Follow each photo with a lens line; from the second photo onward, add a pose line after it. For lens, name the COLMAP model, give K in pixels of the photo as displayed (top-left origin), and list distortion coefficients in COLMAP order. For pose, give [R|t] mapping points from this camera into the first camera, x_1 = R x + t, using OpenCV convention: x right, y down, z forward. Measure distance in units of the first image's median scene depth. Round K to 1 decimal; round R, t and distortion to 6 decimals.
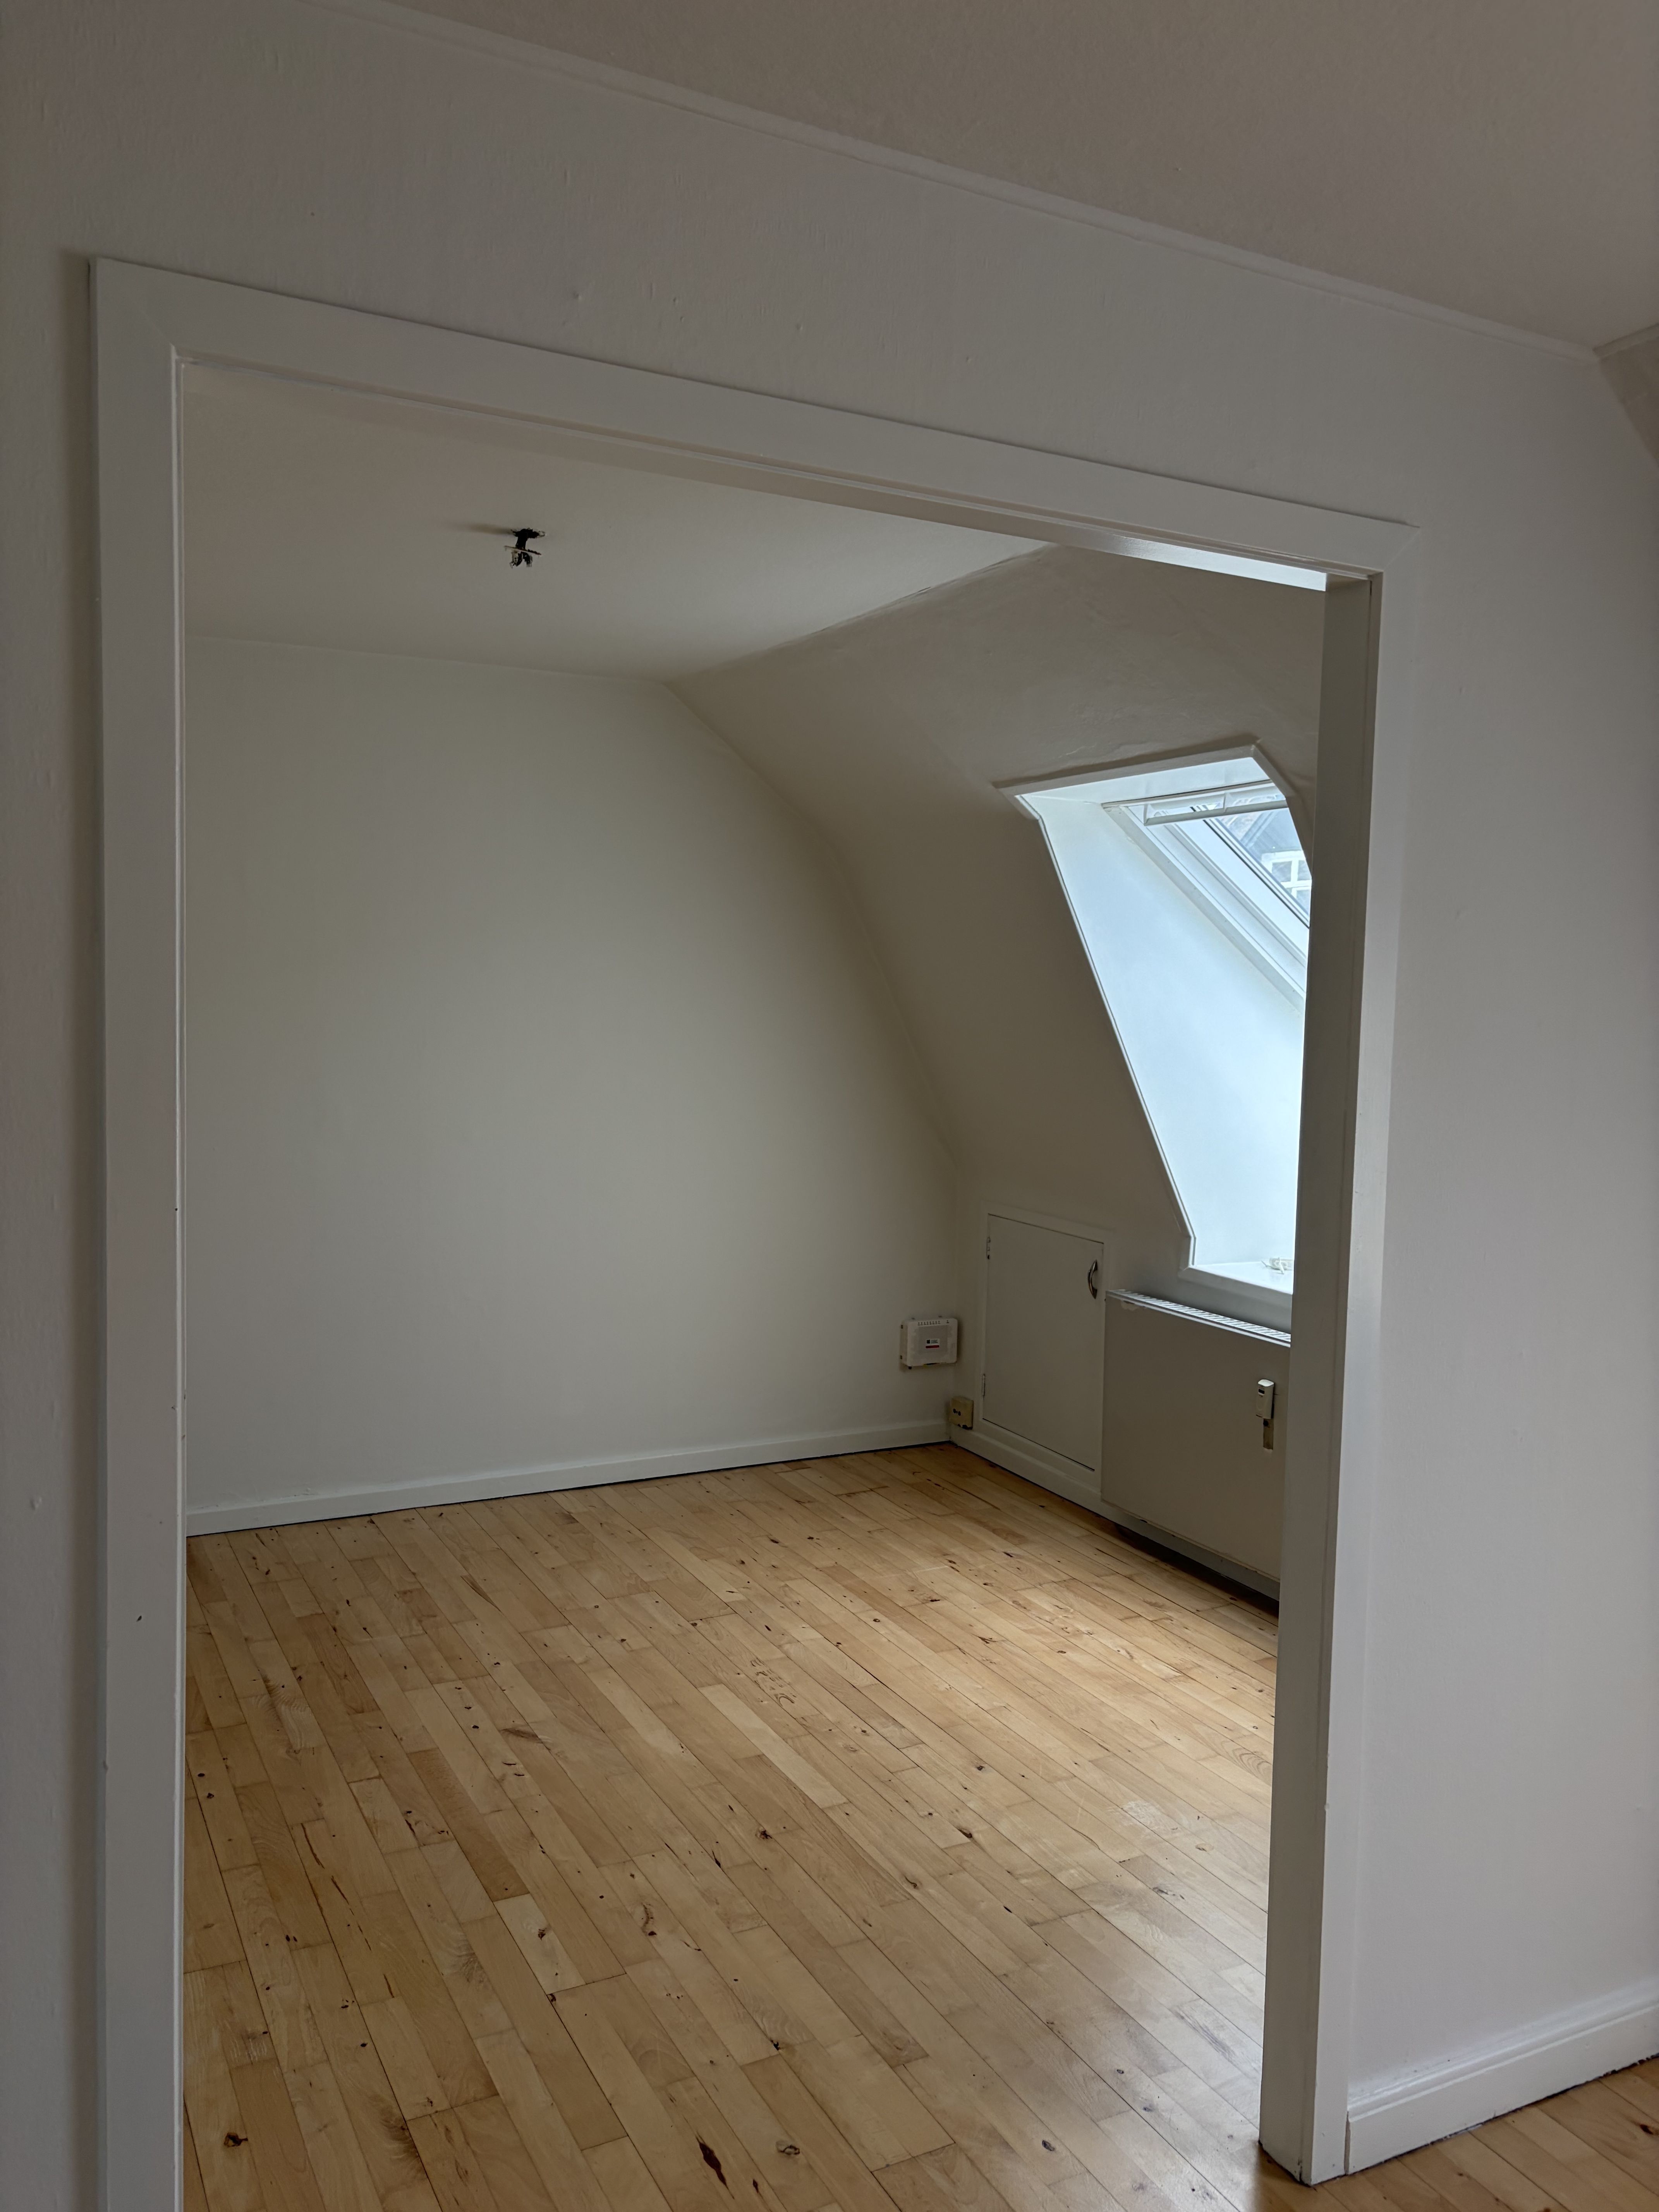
lens RADIAL K [[1677.4, 0, 822.9], [0, 1677.4, 1122.8], [0, 0, 1]] dist [0.007929, -0.026220]
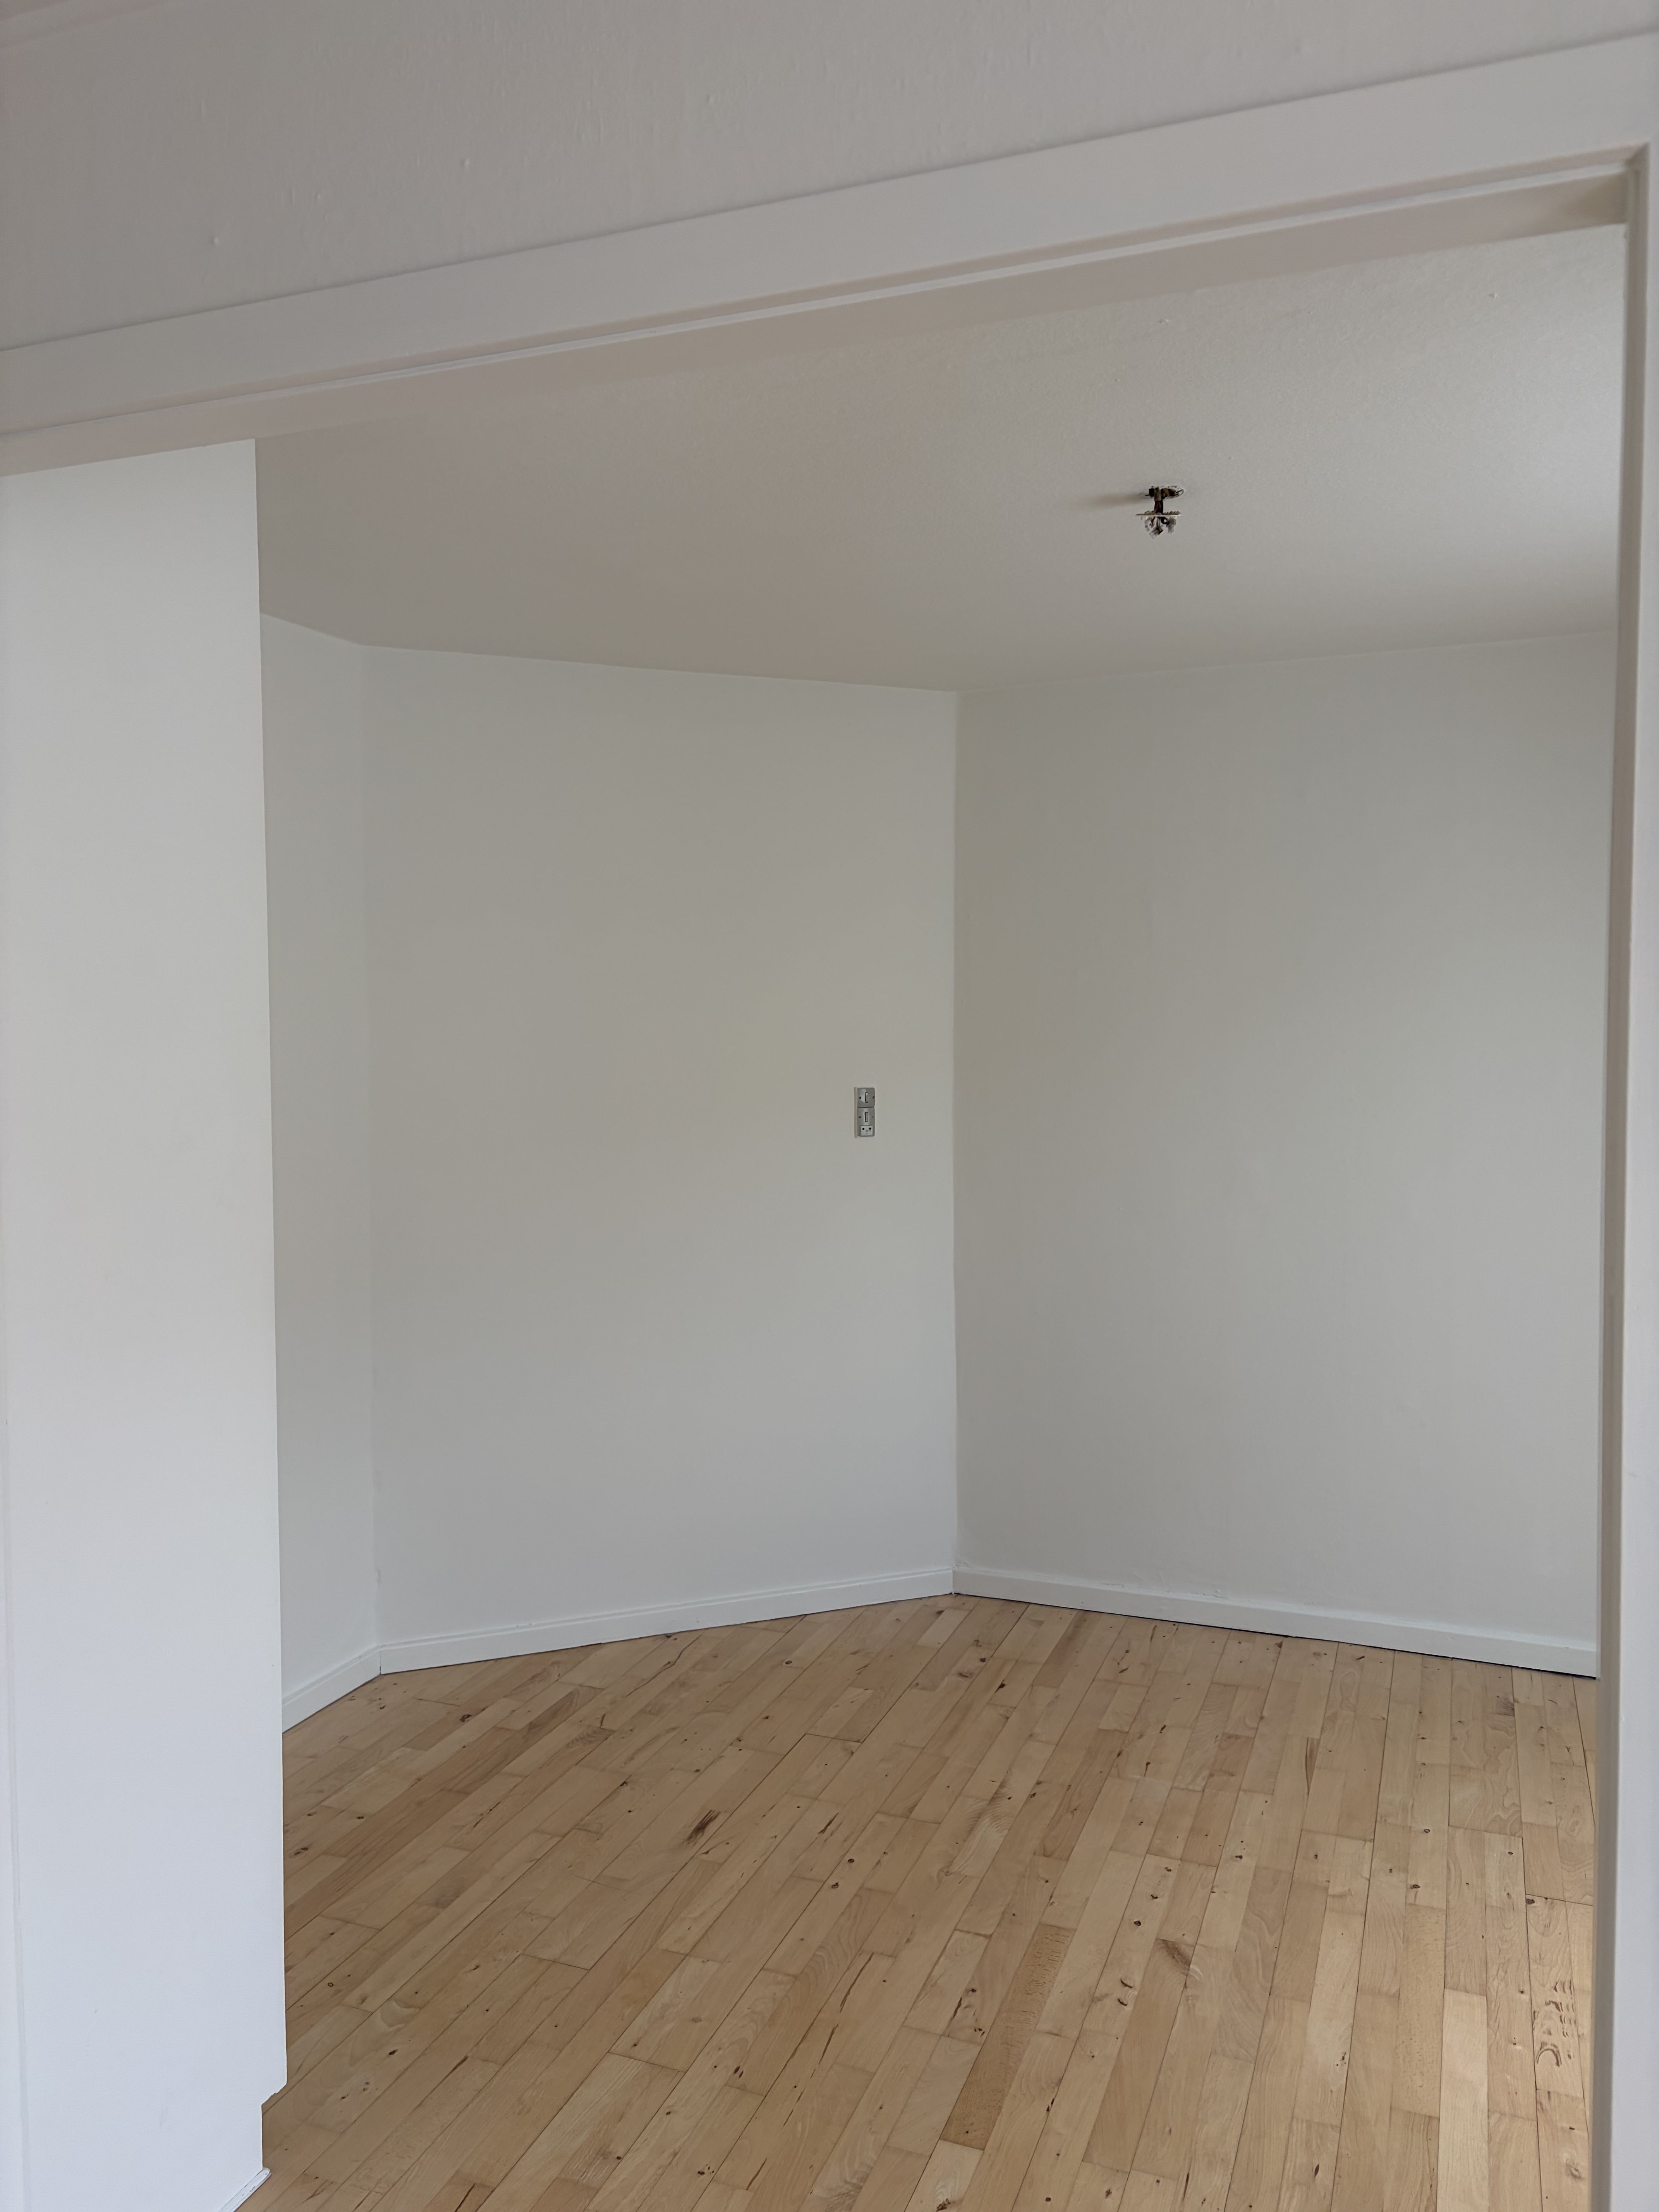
lens RADIAL K [[1677.4, 0, 820.8], [0, 1677.4, 1082.7], [0, 0, 1]] dist [0.007929, -0.026220]
pose [[0.654272, 0.011969, -0.756165, 0.307993], [-0.049556, 0.998404, -0.027075, -0.025516], [0.754634, 0.055187, 0.653821, 0.307738]]
